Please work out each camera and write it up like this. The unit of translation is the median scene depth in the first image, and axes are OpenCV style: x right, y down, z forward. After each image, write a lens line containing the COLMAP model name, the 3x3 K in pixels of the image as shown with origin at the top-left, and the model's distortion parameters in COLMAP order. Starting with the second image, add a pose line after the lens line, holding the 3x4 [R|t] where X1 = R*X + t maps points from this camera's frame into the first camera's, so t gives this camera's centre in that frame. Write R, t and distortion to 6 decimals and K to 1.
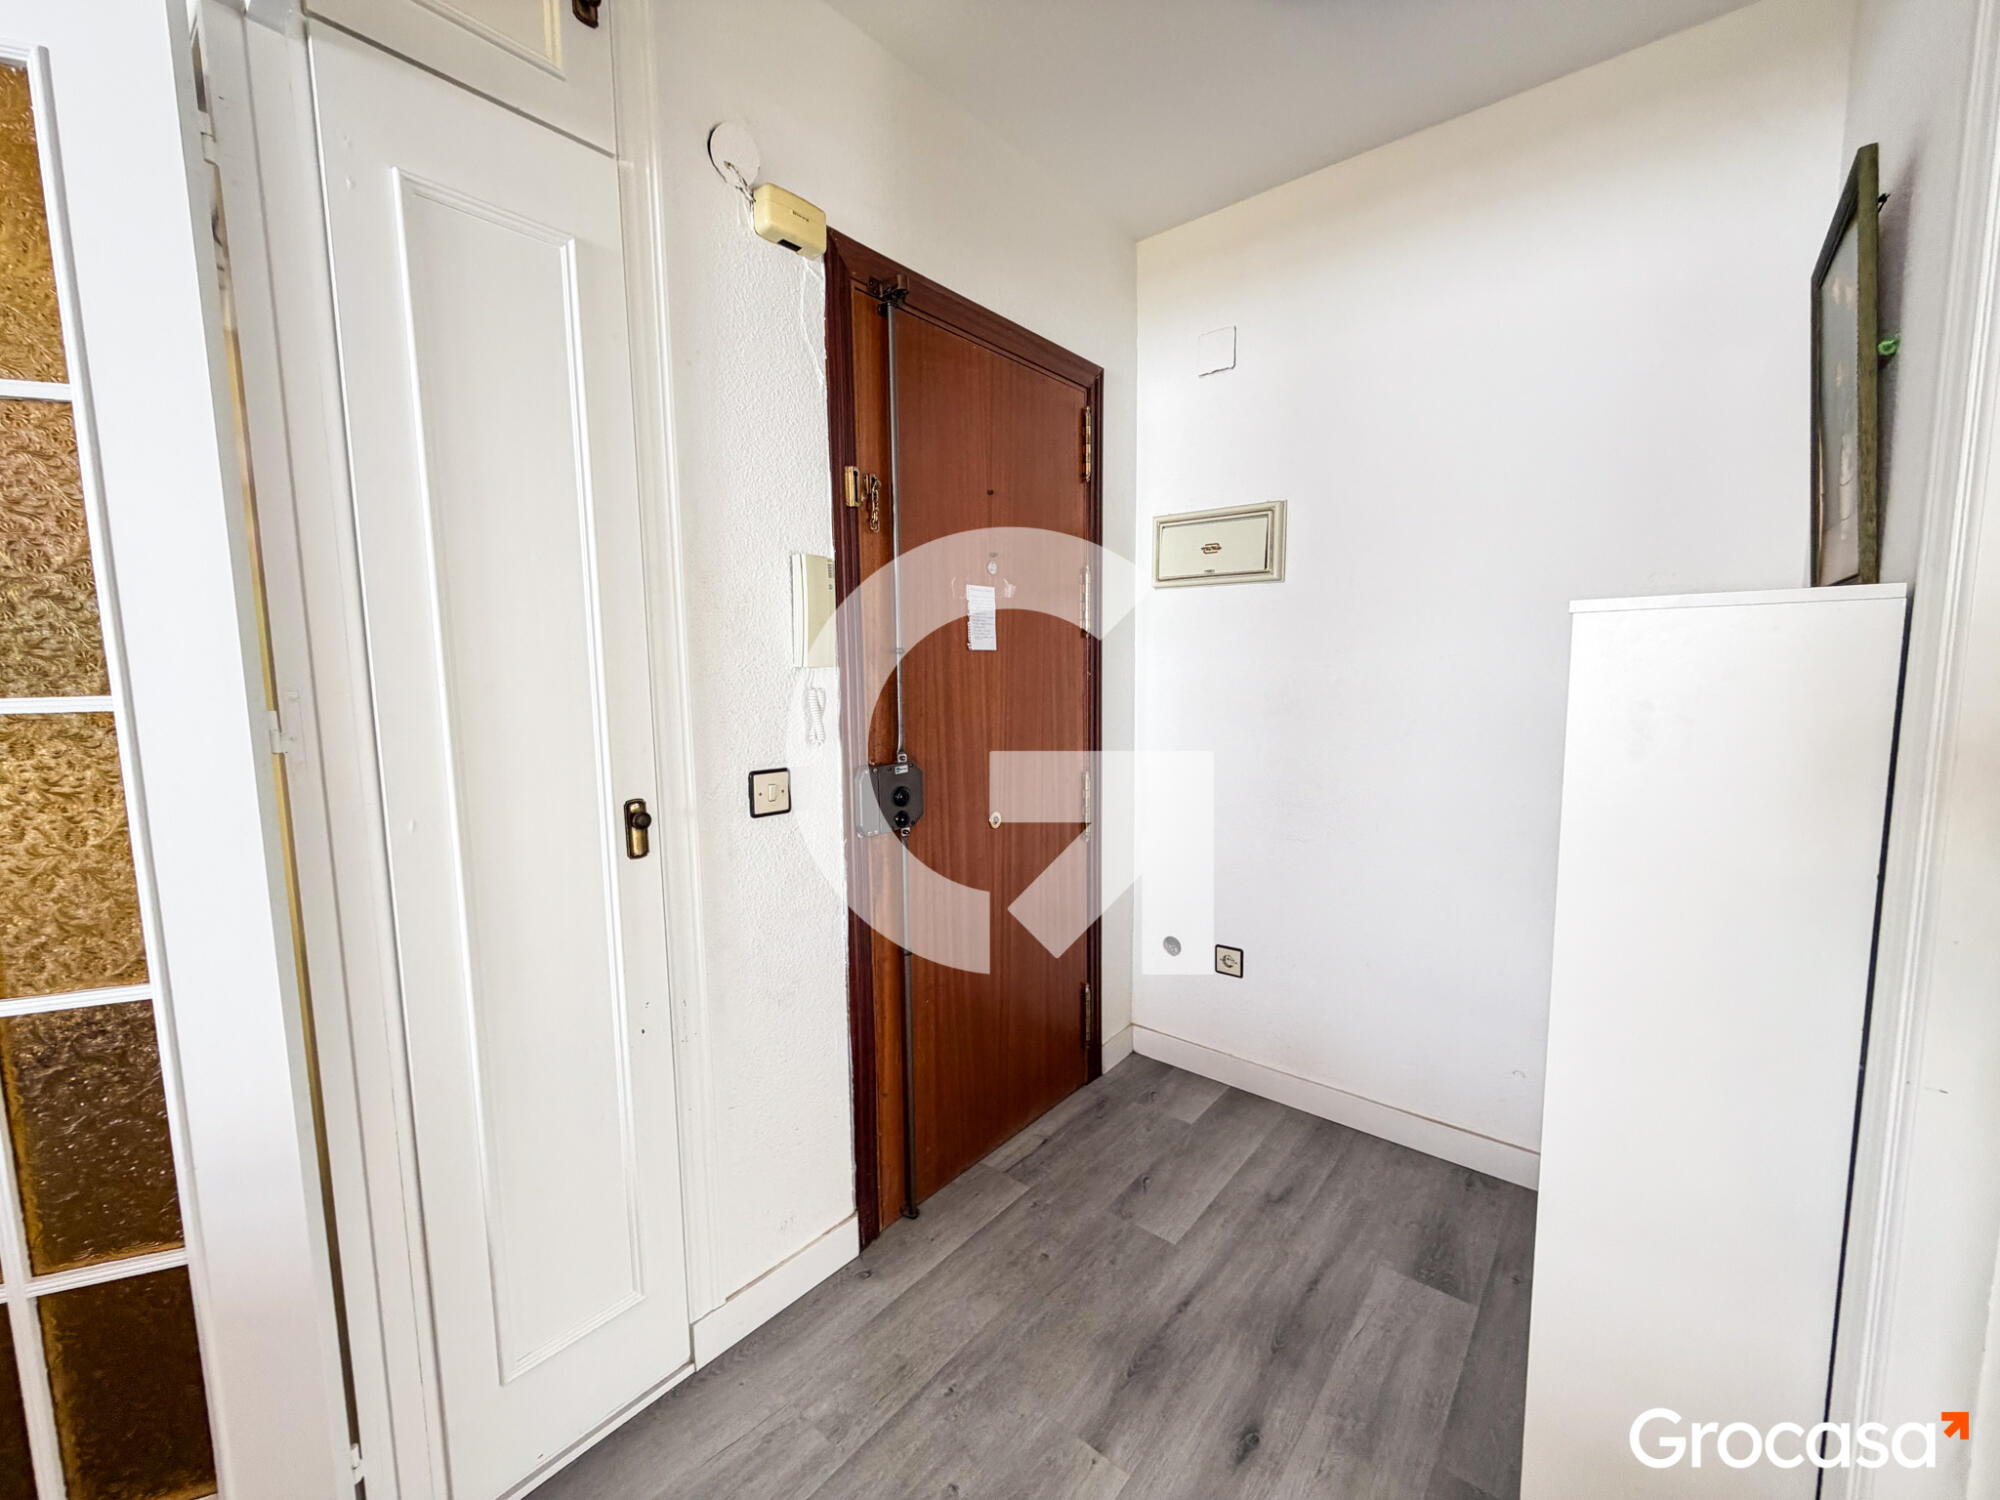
lens RADIAL K [[794.3, 0, 994.5], [0, 794.3, 749.2], [0, 0, 1]] dist [-0.000456, -0.000205]
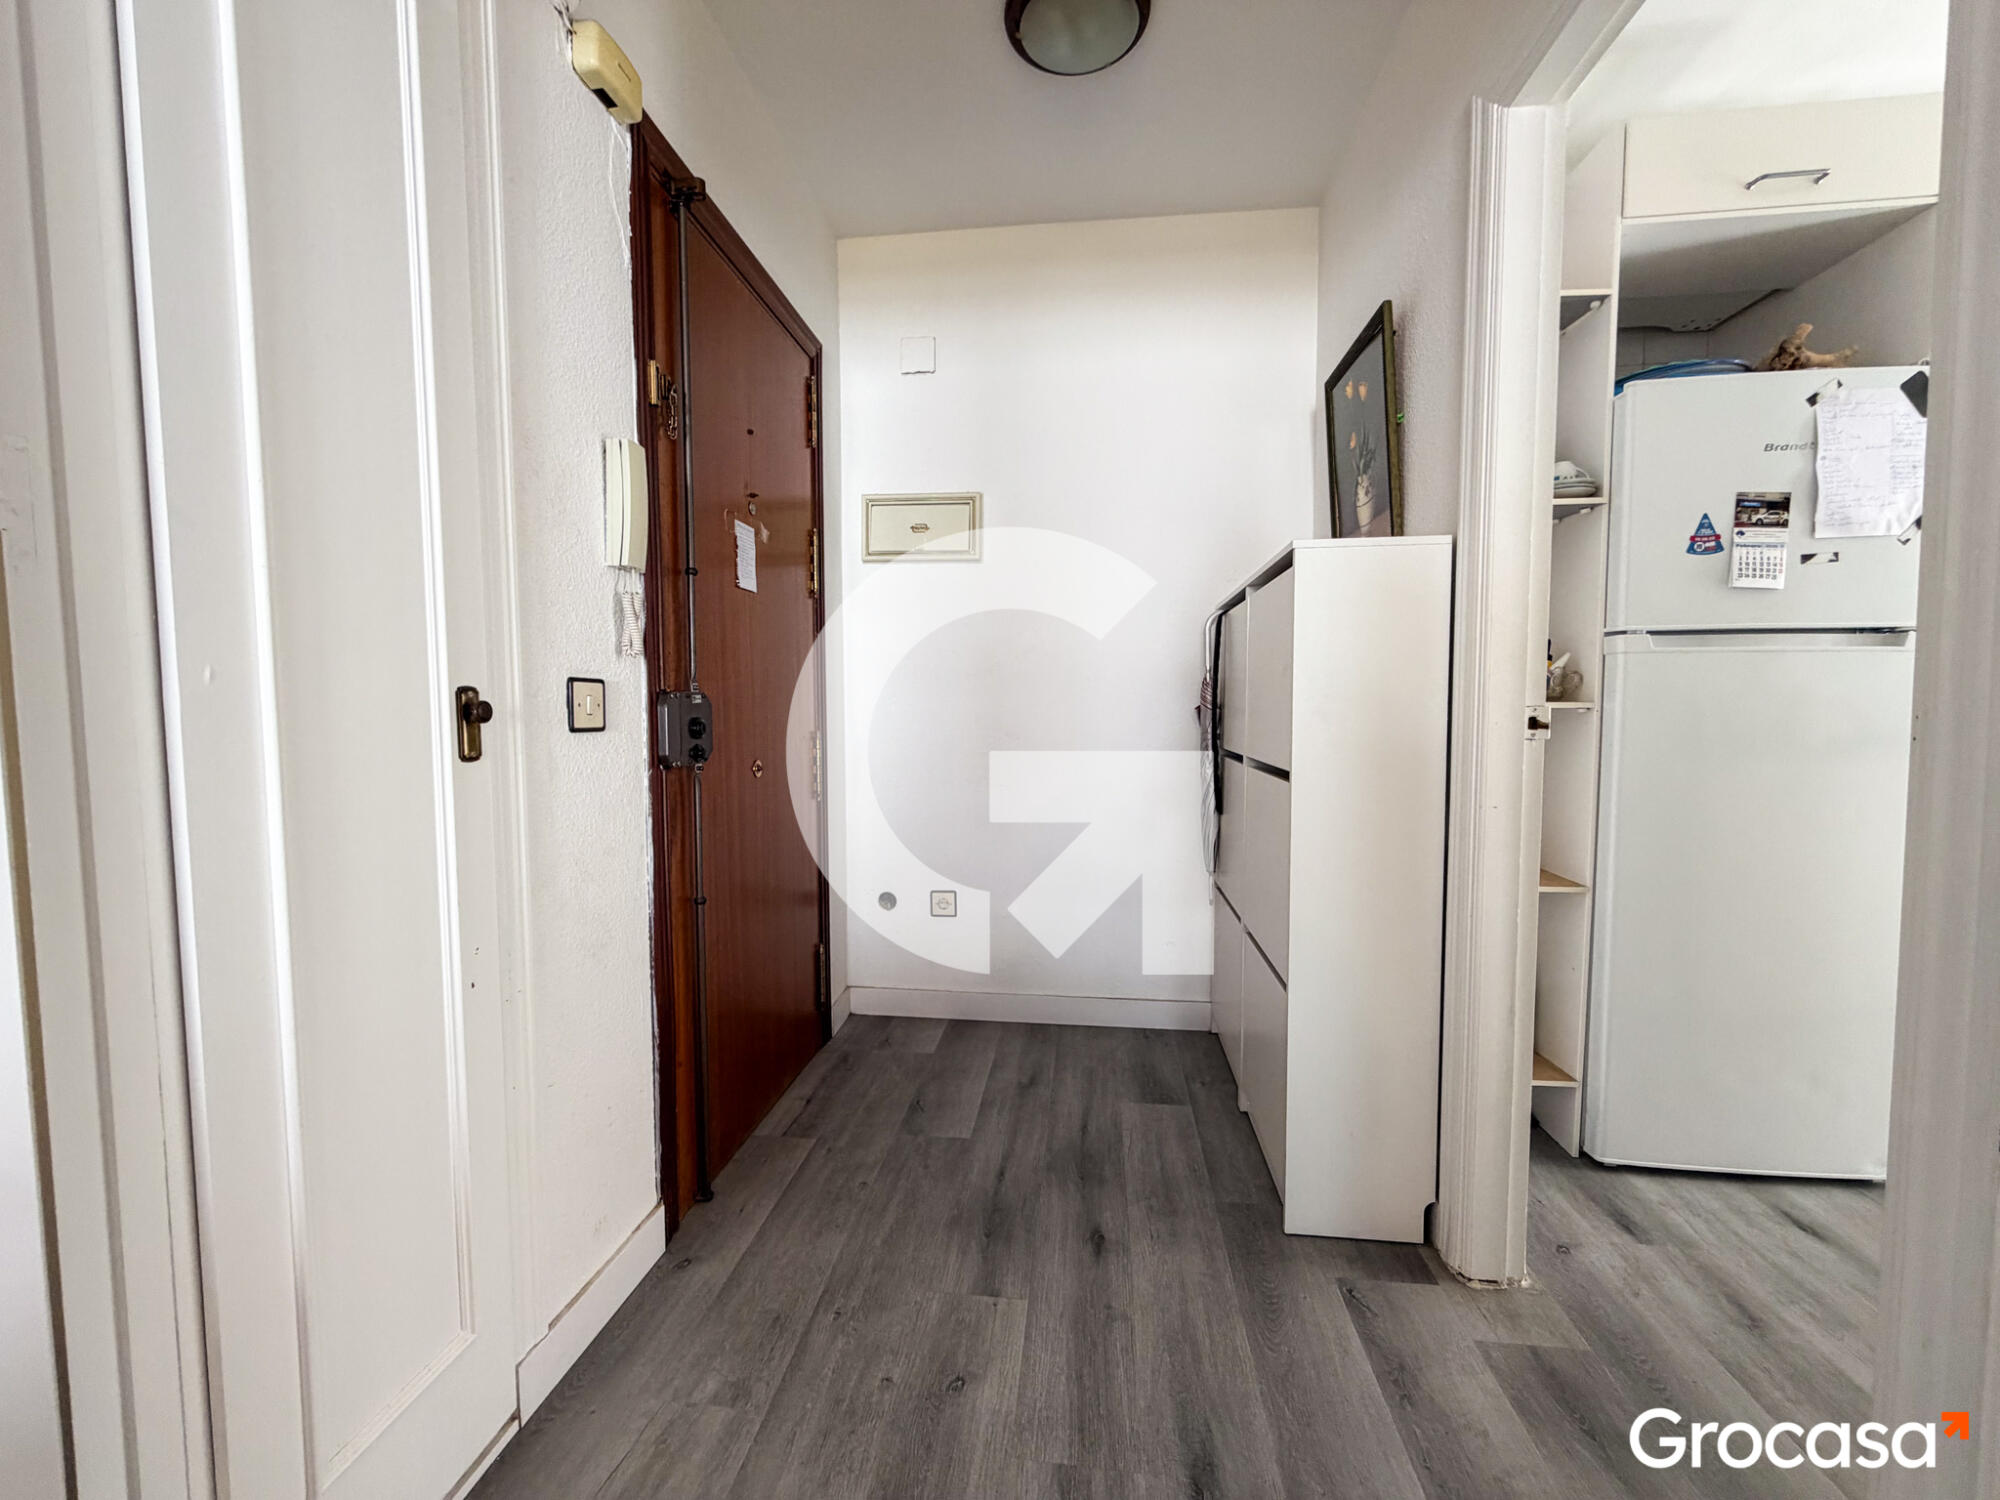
lens RADIAL K [[794.3, 0, 994.5], [0, 794.3, 749.2], [0, 0, 1]] dist [-0.000456, -0.000205]
pose [[0.840564, -0.021596, 0.541282, -0.346579], [0.049181, 0.998121, -0.036550, 0.142469], [-0.539476, 0.057343, 0.840046, 0.038676]]
